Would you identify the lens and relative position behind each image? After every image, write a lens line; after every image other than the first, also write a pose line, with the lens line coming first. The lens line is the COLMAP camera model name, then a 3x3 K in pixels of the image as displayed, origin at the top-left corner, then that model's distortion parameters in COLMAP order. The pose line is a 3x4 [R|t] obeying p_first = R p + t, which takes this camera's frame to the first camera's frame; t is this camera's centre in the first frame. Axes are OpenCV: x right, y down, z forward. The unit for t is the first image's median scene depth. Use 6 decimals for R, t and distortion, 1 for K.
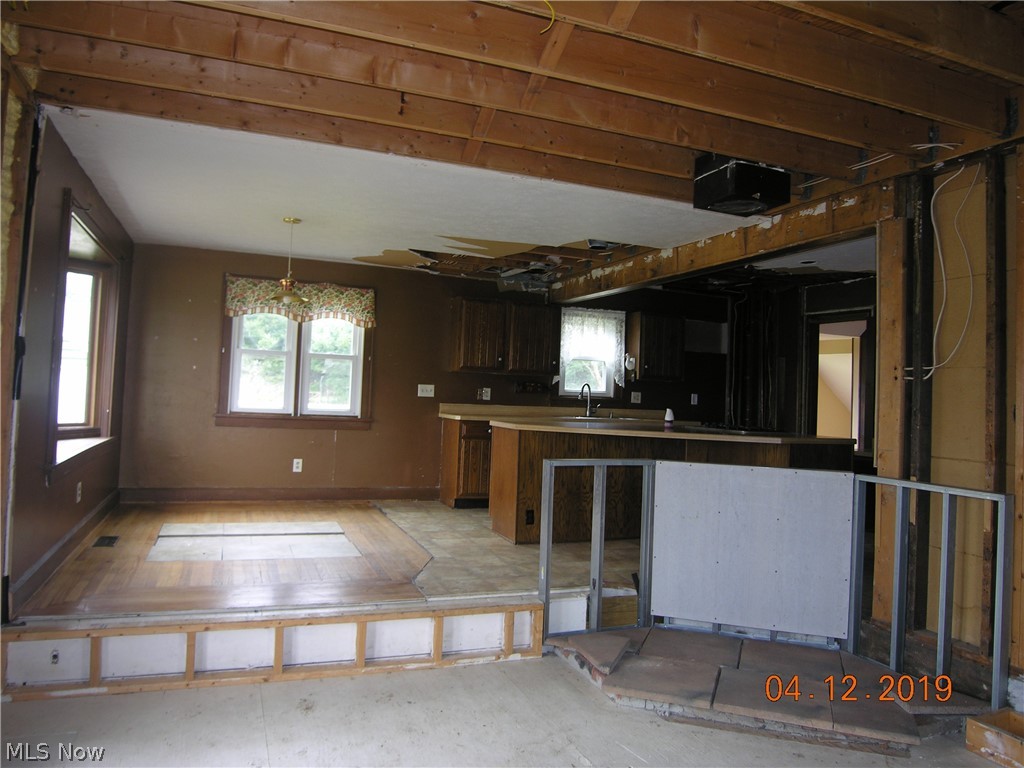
lens RADIAL K [[724.5, 0, 512.0], [0, 724.5, 377.5], [0, 0, 1]] dist [-0.061993, 0.003345]
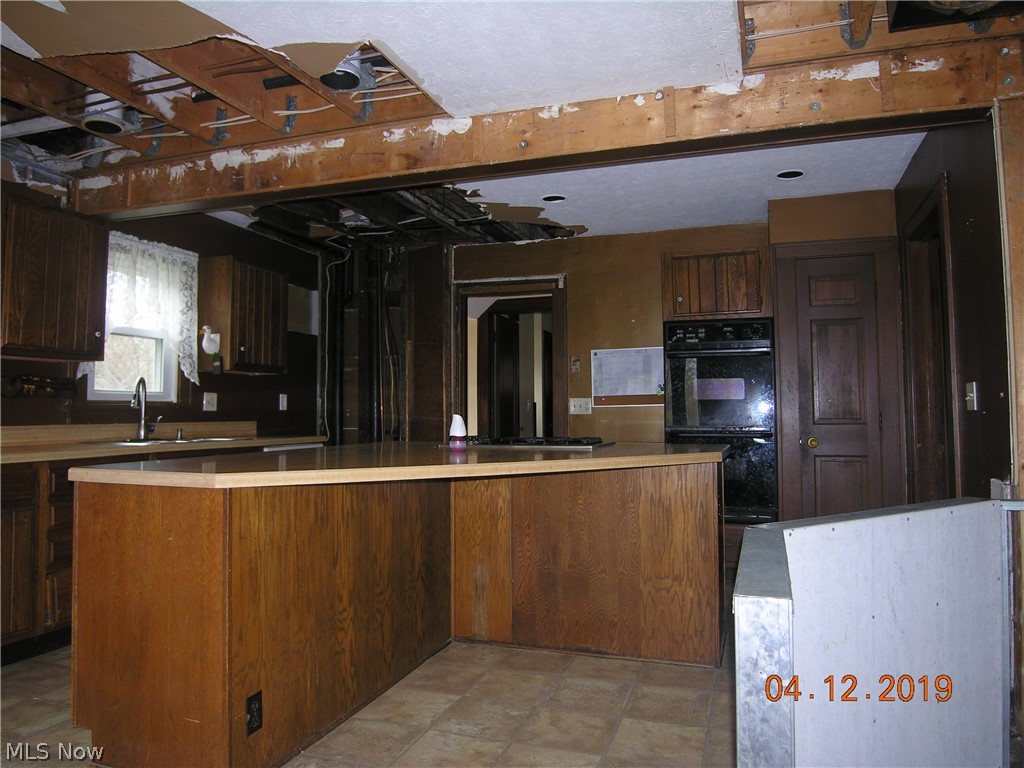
lens RADIAL K [[724.5, 0, 514.4], [0, 724.5, 367.1], [0, 0, 1]] dist [-0.061993, 0.003345]
pose [[0.646799, 0.003812, 0.762651, -0.123050], [0.013695, 0.999768, -0.016612, 0.013272], [-0.762538, 0.021189, 0.646597, 0.463715]]
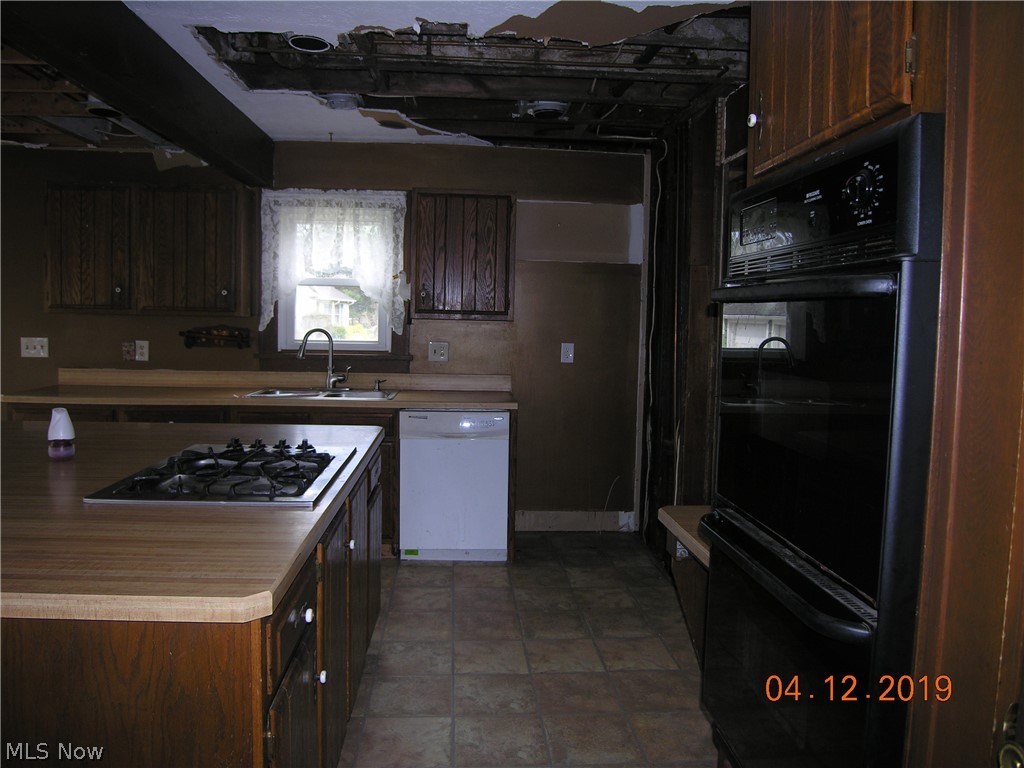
lens RADIAL K [[724.5, 0, 506.6], [0, 724.5, 376.8], [0, 0, 1]] dist [-0.061993, 0.003345]
pose [[0.954673, 0.005927, -0.297597, 0.410192], [0.021767, 0.995735, 0.089658, -0.001406], [0.296859, -0.092072, 0.950472, 0.536251]]
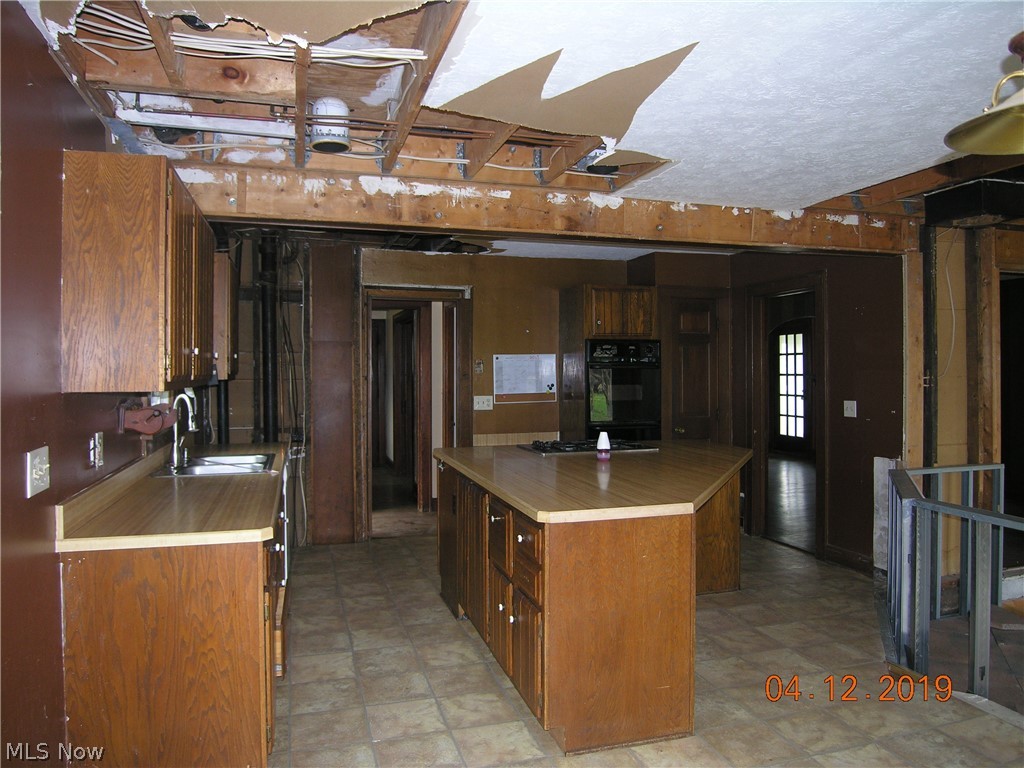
lens RADIAL K [[724.5, 0, 513.2], [0, 724.5, 369.0], [0, 0, 1]] dist [-0.061993, 0.003345]
pose [[0.080440, -0.041595, 0.995891, -0.349410], [-0.015626, 0.998954, 0.042985, -0.032839], [-0.996637, -0.019020, 0.079706, 0.770472]]
